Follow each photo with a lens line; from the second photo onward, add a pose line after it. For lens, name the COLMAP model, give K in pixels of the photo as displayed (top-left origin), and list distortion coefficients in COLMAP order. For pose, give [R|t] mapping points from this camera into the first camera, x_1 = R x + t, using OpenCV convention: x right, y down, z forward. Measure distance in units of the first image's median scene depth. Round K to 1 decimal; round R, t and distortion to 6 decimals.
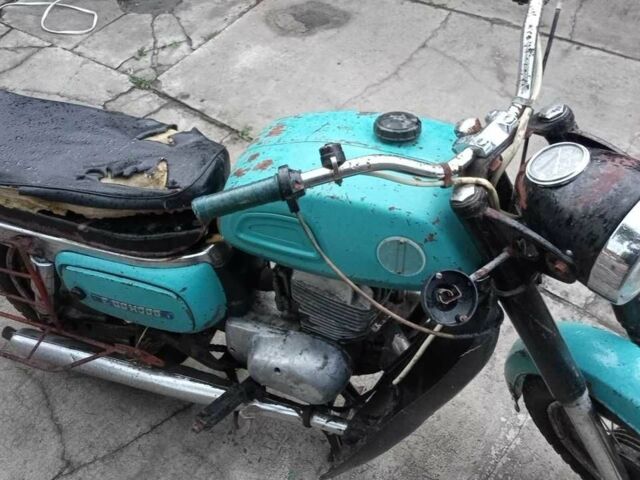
lens RADIAL K [[650.2, 0, 320.0], [0, 650.2, 240.0], [0, 0, 1]] dist [0.141692, -0.354038]
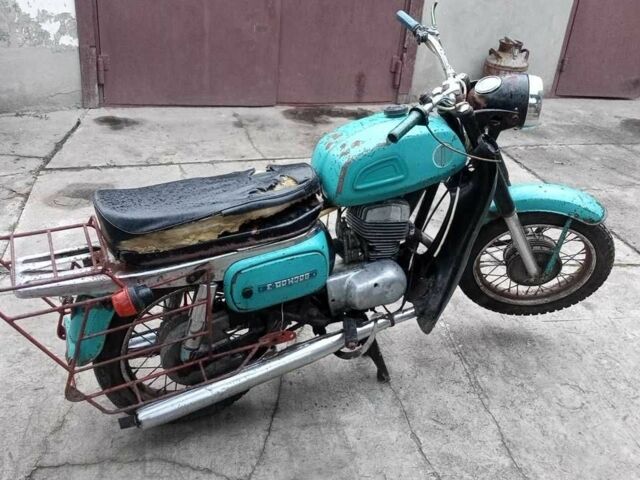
lens RADIAL K [[640.7, 0, 313.6], [0, 640.7, 240.8], [0, 0, 1]] dist [0.143949, -0.343381]
pose [[0.715992, -0.299279, 0.630703, -1.169758], [0.490064, 0.858897, -0.148773, 0.275624], [-0.497185, 0.415605, 0.761630, -0.162413]]
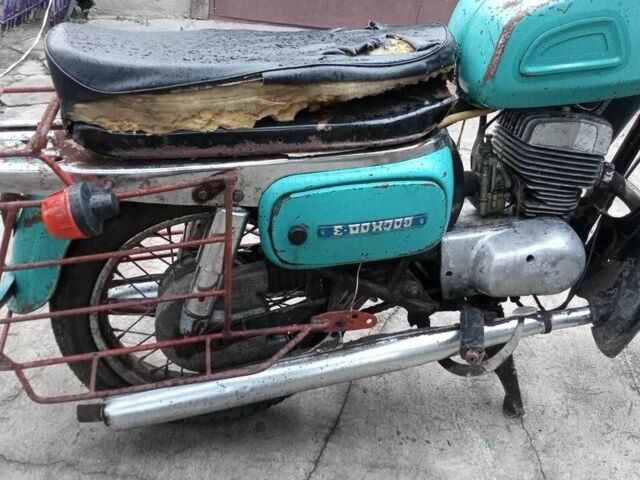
lens RADIAL K [[640.7, 0, 313.6], [0, 640.7, 240.8], [0, 0, 1]] dist [0.143949, -0.343381]
pose [[0.855299, -0.213686, 0.472019, -0.767511], [0.334513, 0.923429, -0.188096, 0.255646], [-0.395683, 0.318775, 0.861288, 0.354214]]
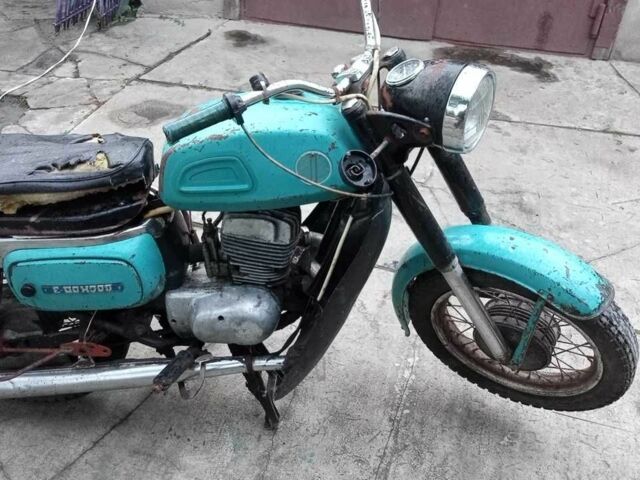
lens RADIAL K [[646.3, 0, 320.0], [0, 646.3, 240.0], [0, 0, 1]] dist [0.138156, -0.363125]
pose [[0.947010, -0.162038, 0.277338, -0.206544], [0.216079, 0.960235, -0.176801, 0.323173], [-0.237662, 0.227359, 0.944365, -0.196298]]
